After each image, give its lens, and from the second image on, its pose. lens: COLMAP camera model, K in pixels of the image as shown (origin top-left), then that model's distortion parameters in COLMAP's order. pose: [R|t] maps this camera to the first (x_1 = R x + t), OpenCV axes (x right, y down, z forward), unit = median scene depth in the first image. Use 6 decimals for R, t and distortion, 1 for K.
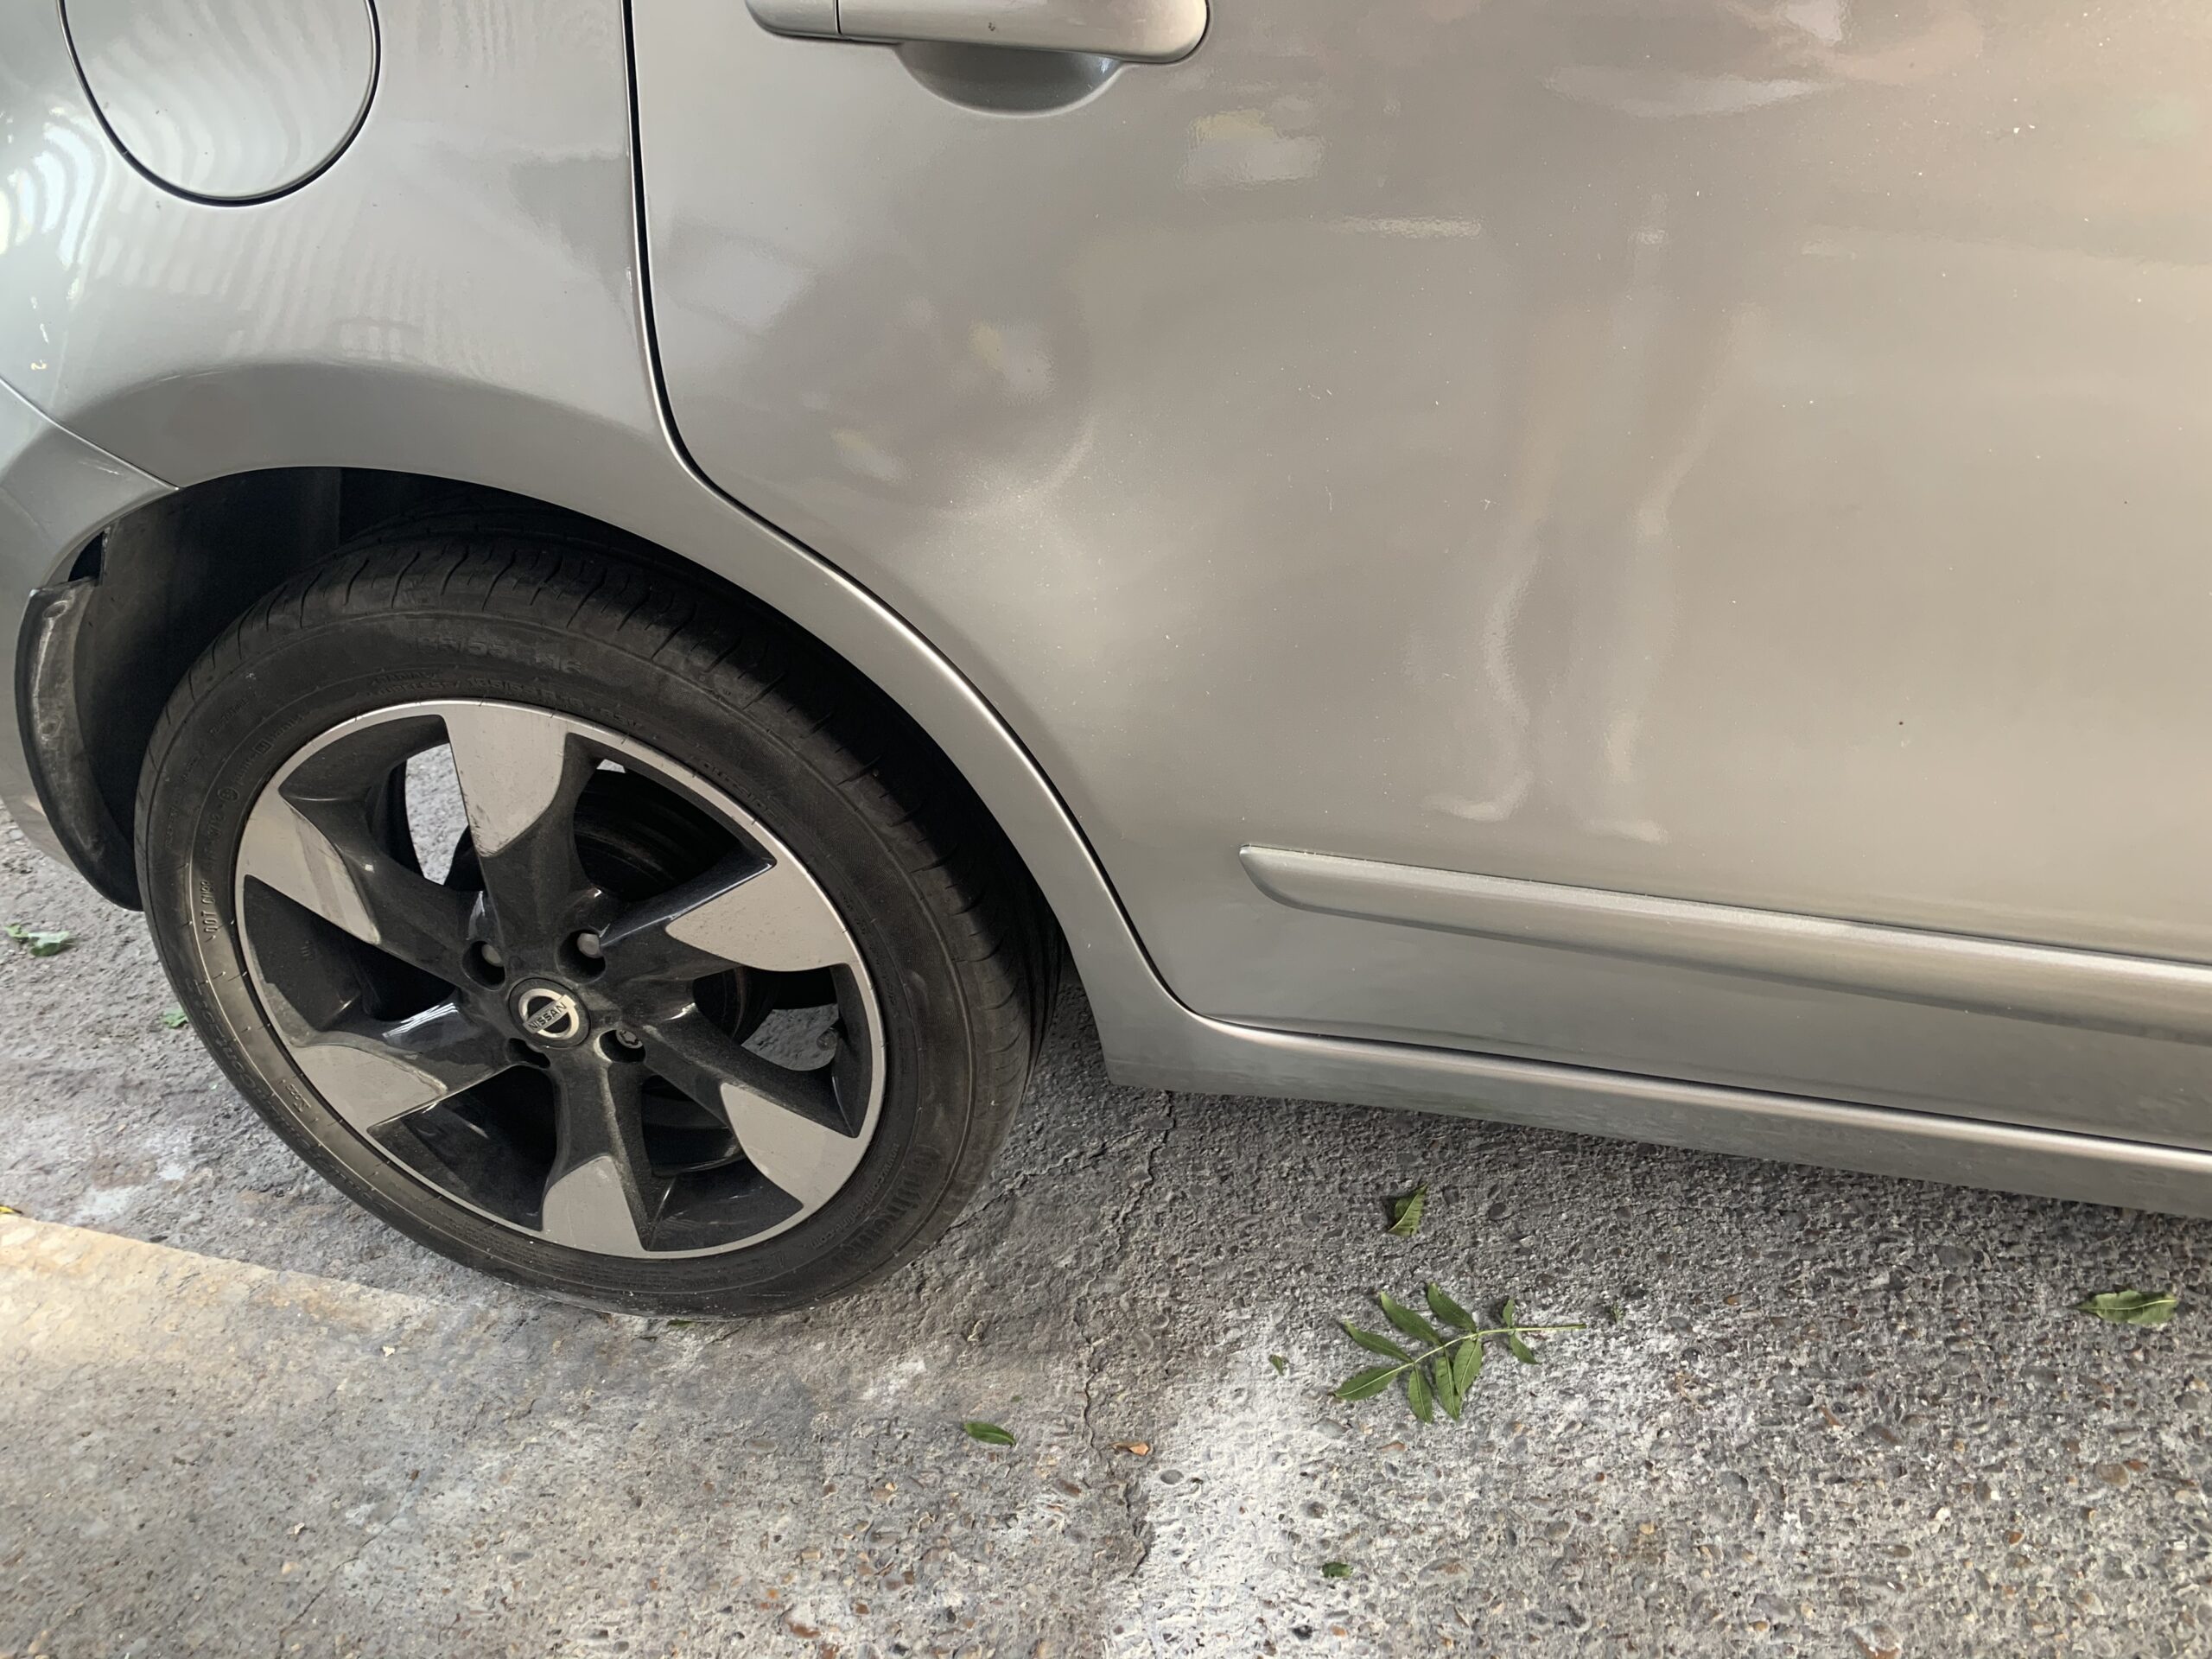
lens RADIAL K [[1677.5, 0, 1106.0], [0, 1677.5, 829.5], [0, 0, 1]] dist [-0.066029, 0.054338]
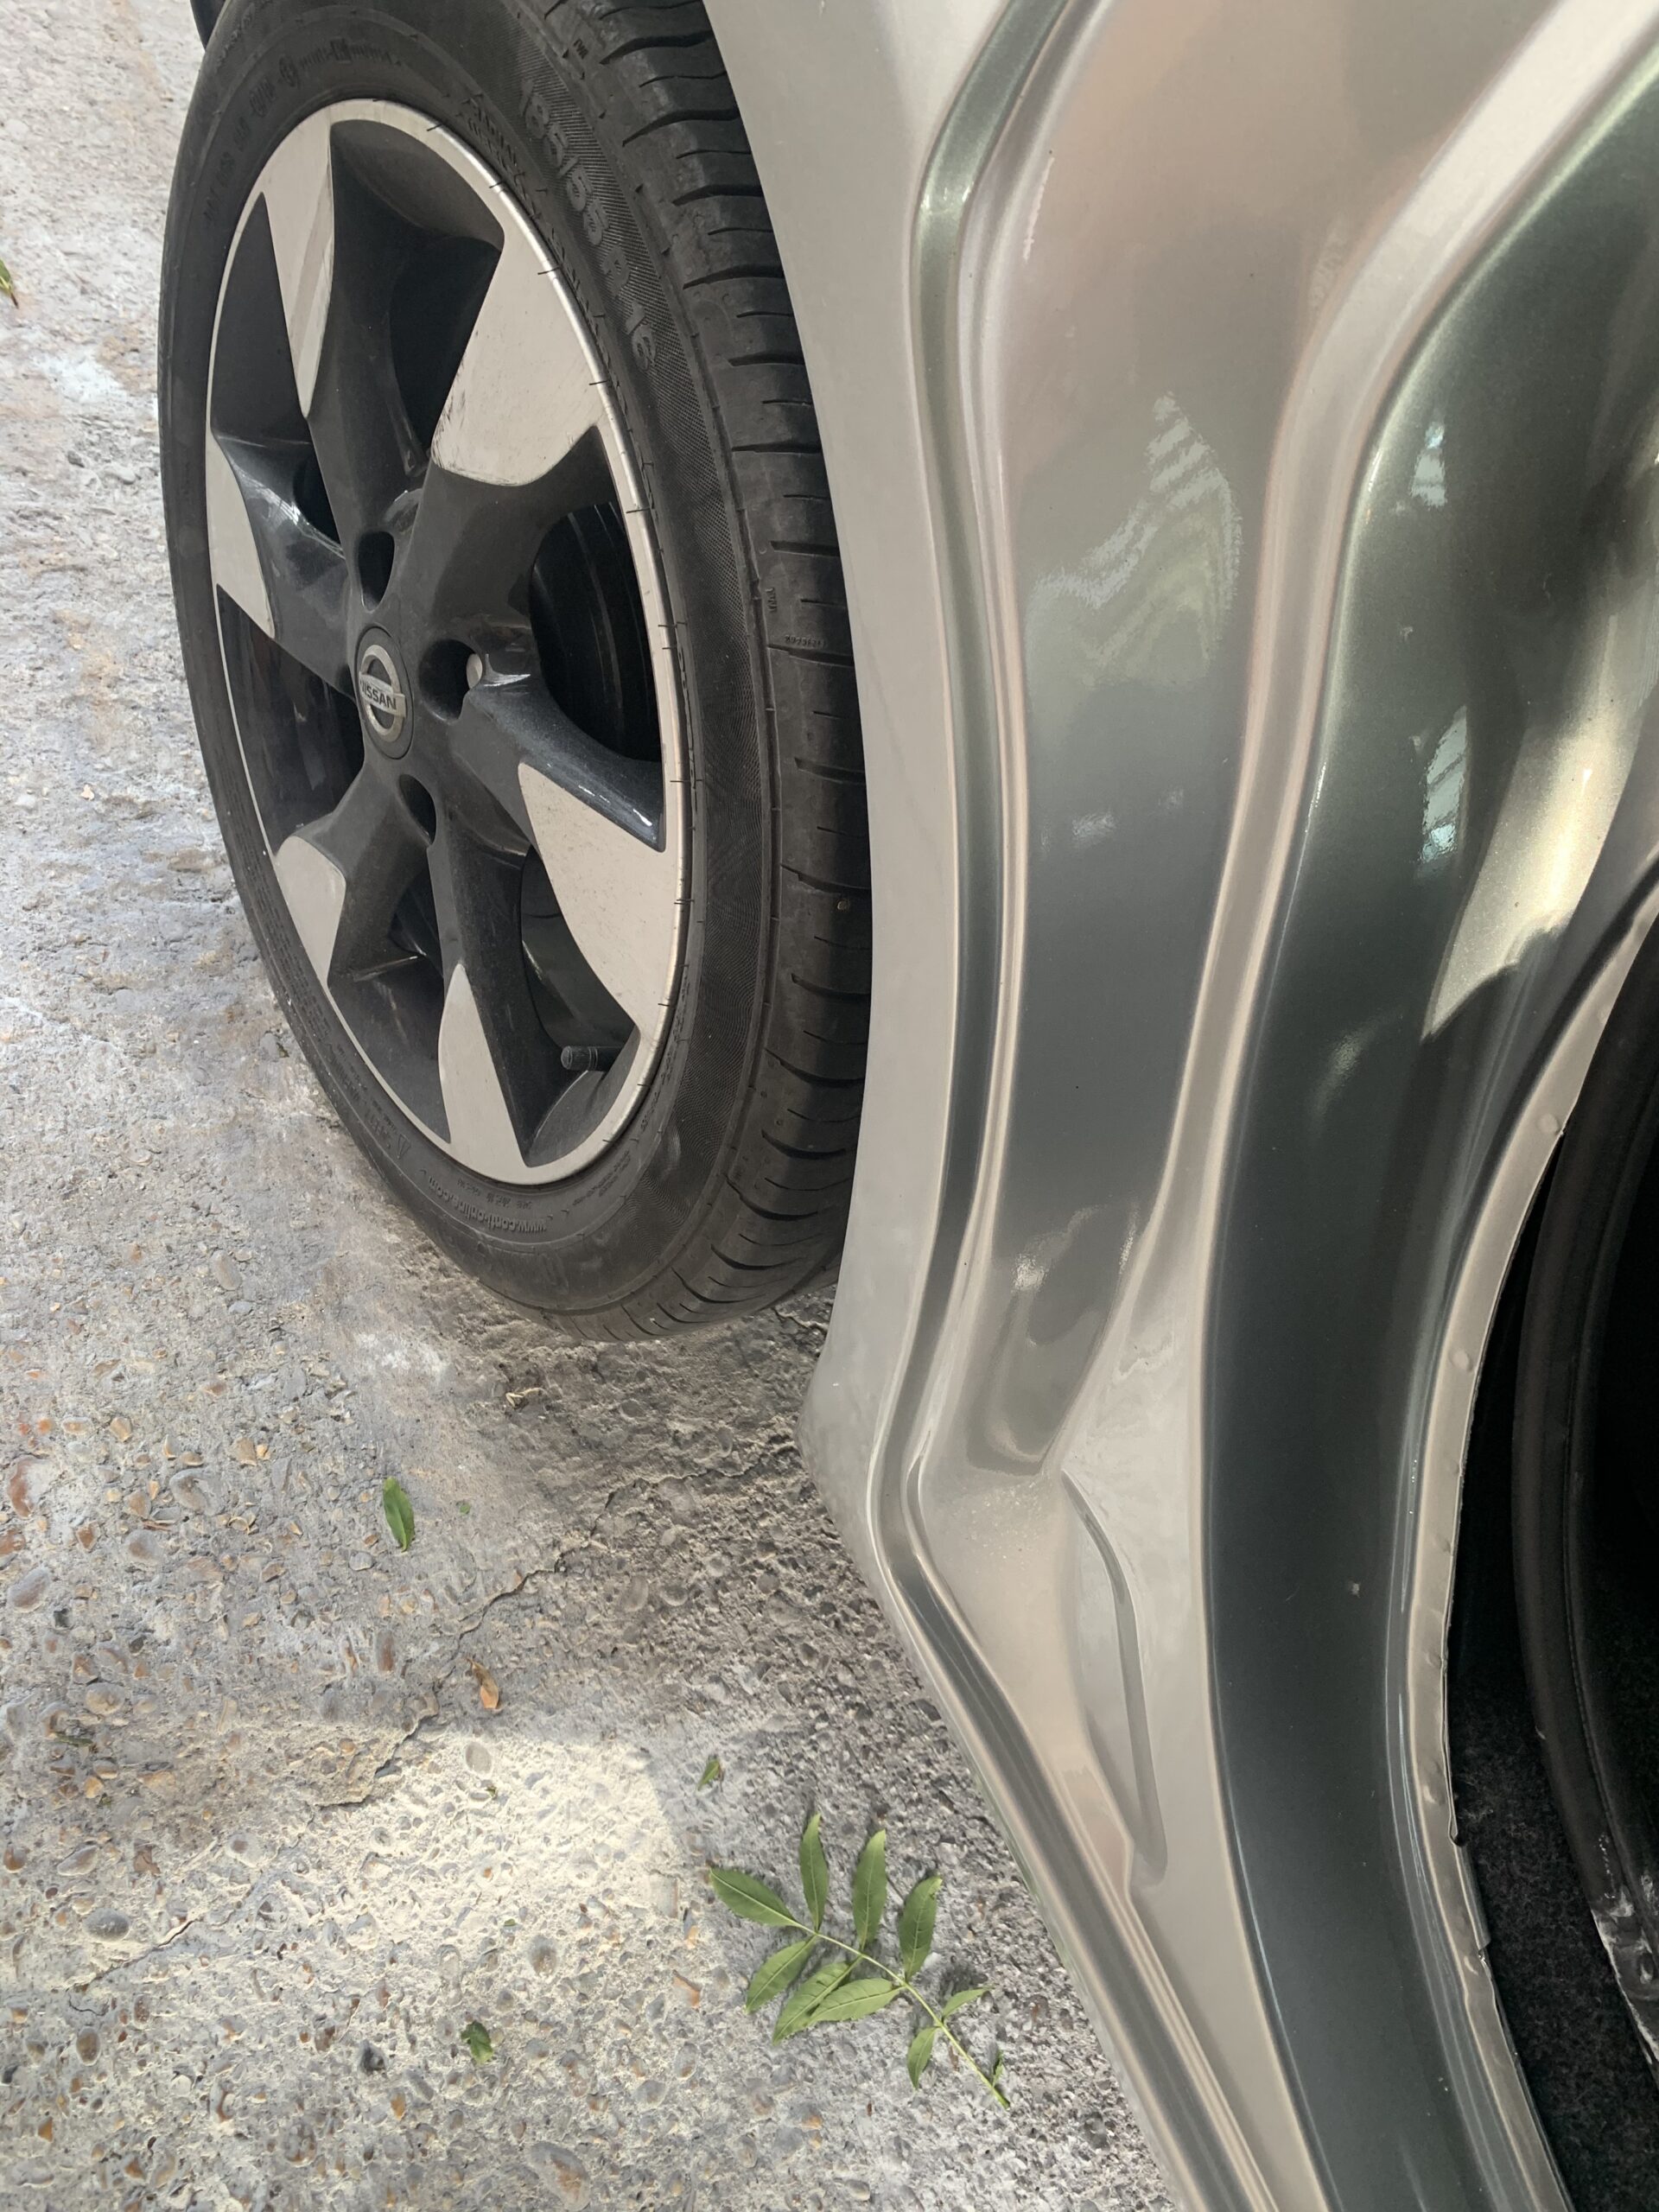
lens RADIAL K [[1677.5, 0, 829.0], [0, 1677.5, 1078.8], [0, 0, 1]] dist [-0.066029, 0.054338]
pose [[0.580309, 0.806073, -0.116132, -0.027046], [-0.726403, 0.576792, 0.373697, -0.167397], [0.368212, -0.132501, 0.920252, 0.406571]]
